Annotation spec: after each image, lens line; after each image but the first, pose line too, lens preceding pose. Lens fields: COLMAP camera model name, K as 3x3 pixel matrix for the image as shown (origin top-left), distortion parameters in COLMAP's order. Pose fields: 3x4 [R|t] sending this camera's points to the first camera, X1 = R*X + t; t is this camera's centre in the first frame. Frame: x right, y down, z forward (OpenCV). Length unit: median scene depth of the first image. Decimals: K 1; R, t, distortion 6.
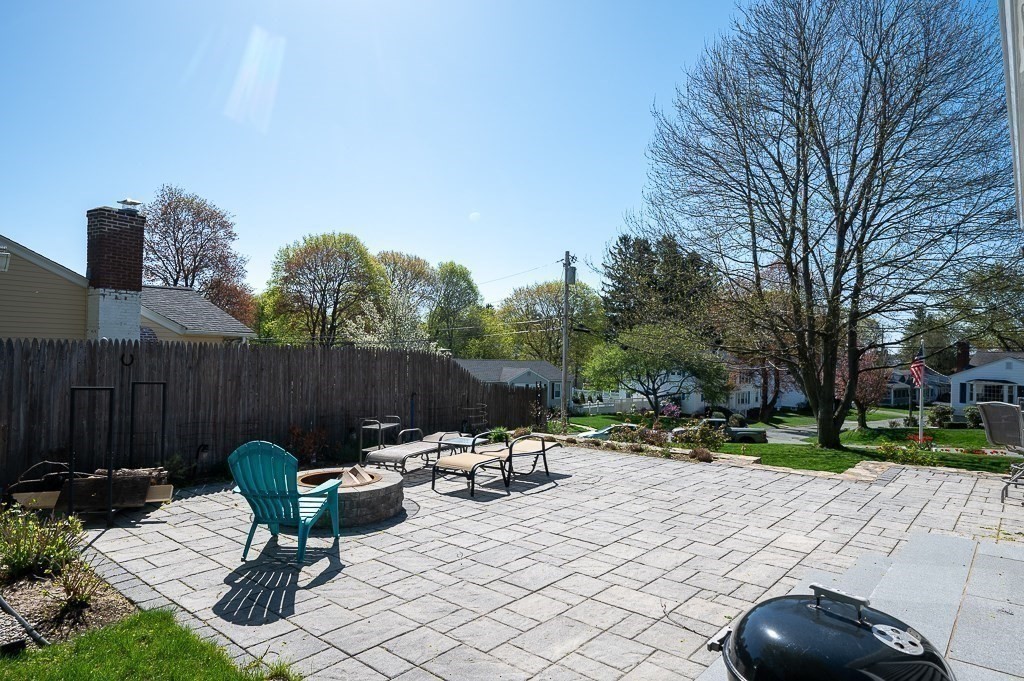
lens RADIAL K [[594.9, 0, 513.2], [0, 594.9, 342.4], [0, 0, 1]] dist [-0.019661, 0.002750]
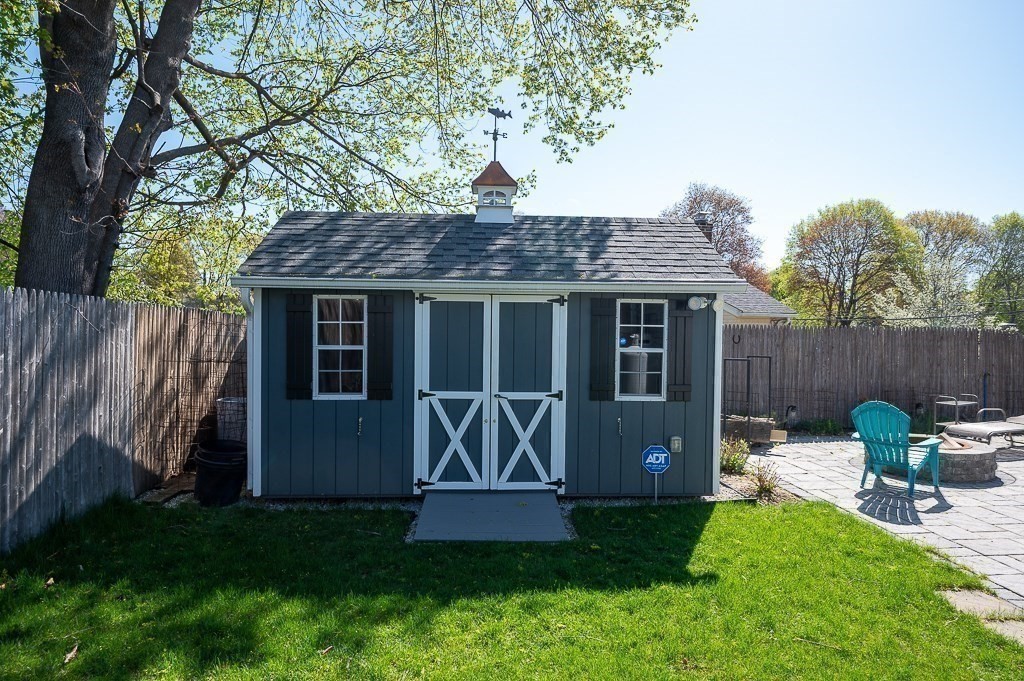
lens RADIAL K [[594.9, 0, 509.0], [0, 594.9, 337.0], [0, 0, 1]] dist [-0.019661, 0.002750]
pose [[0.690829, 0.002711, -0.723013, -0.014071], [0.020064, 0.999536, 0.022920, -0.012248], [0.722740, -0.030340, 0.690454, -0.223808]]
